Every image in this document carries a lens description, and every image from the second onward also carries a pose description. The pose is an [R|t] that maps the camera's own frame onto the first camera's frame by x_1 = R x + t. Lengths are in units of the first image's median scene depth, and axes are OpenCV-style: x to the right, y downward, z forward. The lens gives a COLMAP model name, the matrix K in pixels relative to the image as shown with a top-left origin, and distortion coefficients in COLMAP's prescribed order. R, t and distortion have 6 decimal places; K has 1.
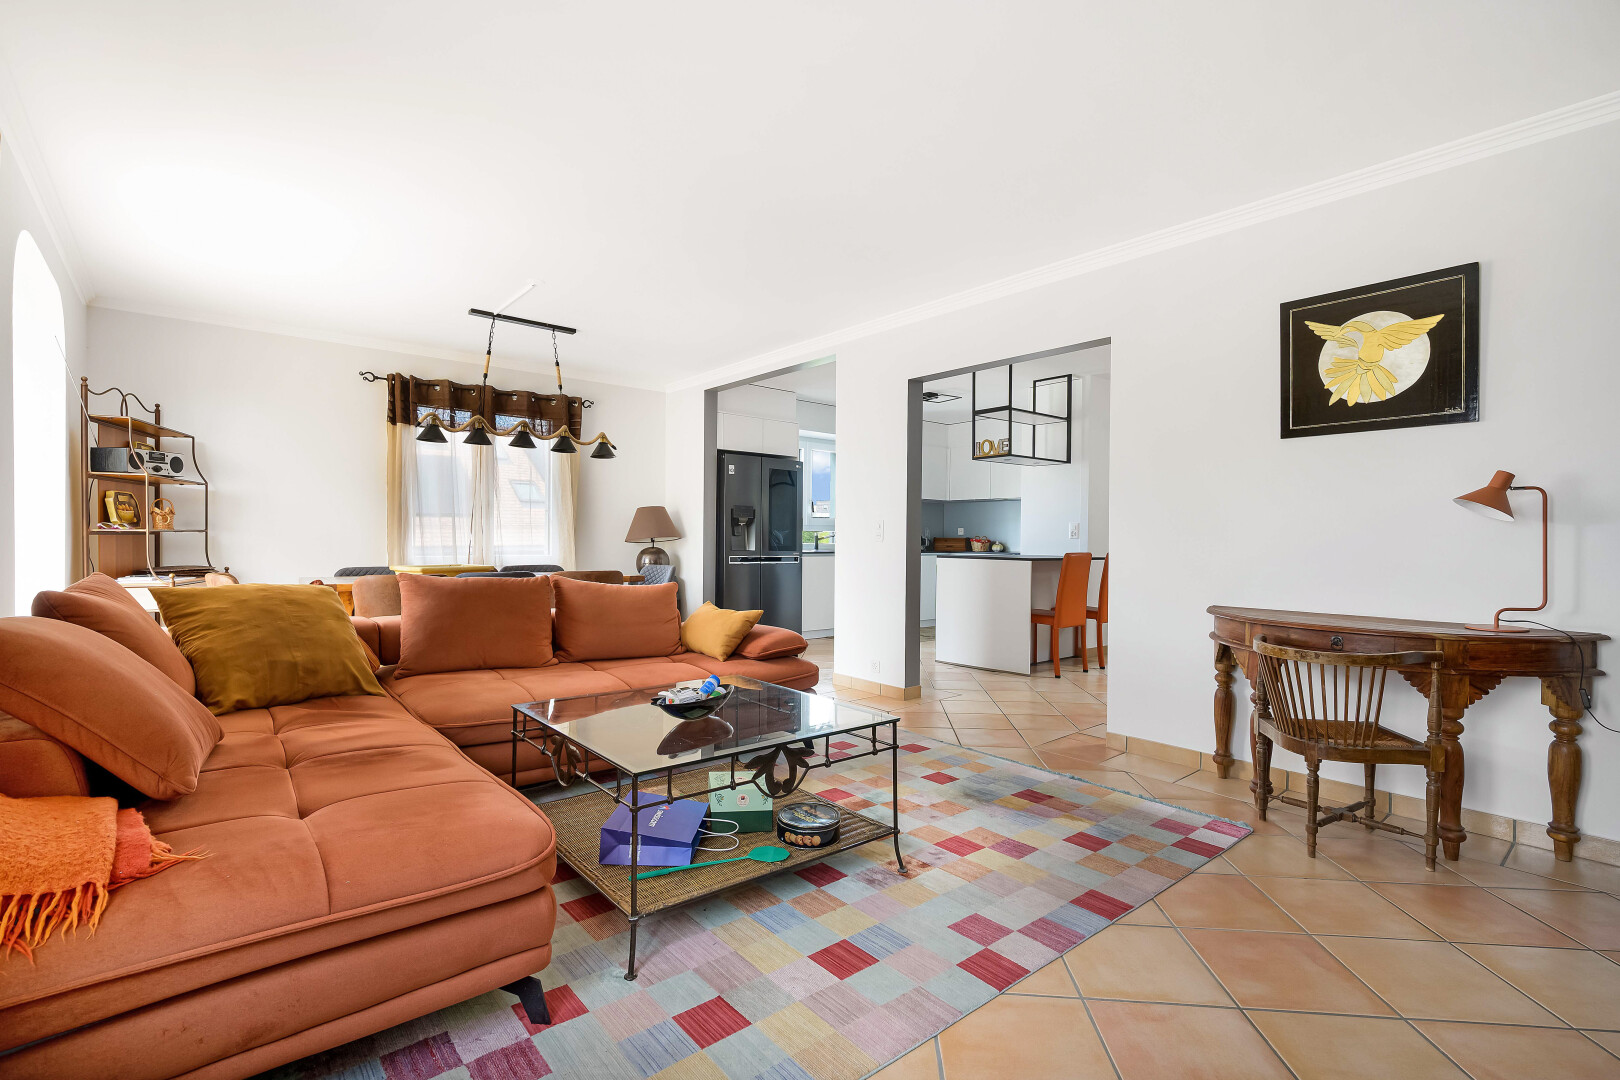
lens RADIAL K [[739.5, 0, 807.2], [0, 739.5, 540.9], [0, 0, 1]] dist [0.000222, -0.000019]
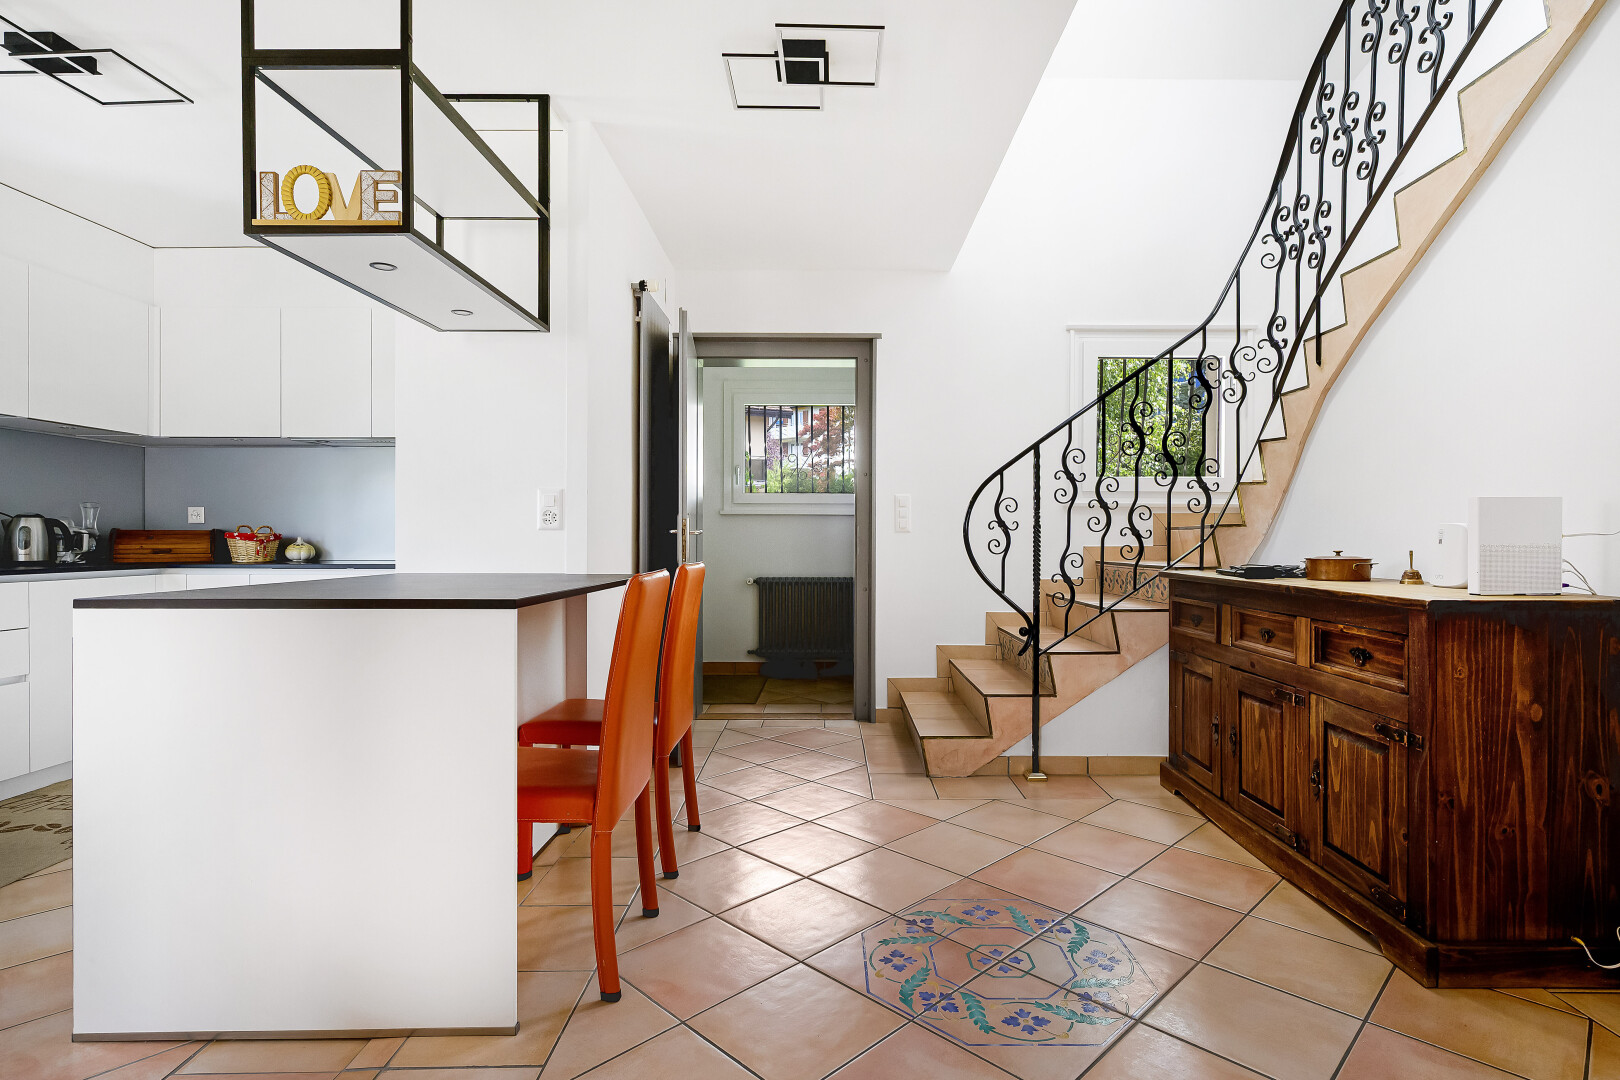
lens RADIAL K [[811.4, 0, 811.2], [0, 811.4, 535.8], [0, 0, 1]] dist [0.000974, 0.000043]
pose [[0.659048, -0.008309, 0.752055, 0.138705], [0.006389, 0.999965, 0.005449, -0.001853], [-0.752074, 0.001214, 0.659077, 0.661033]]
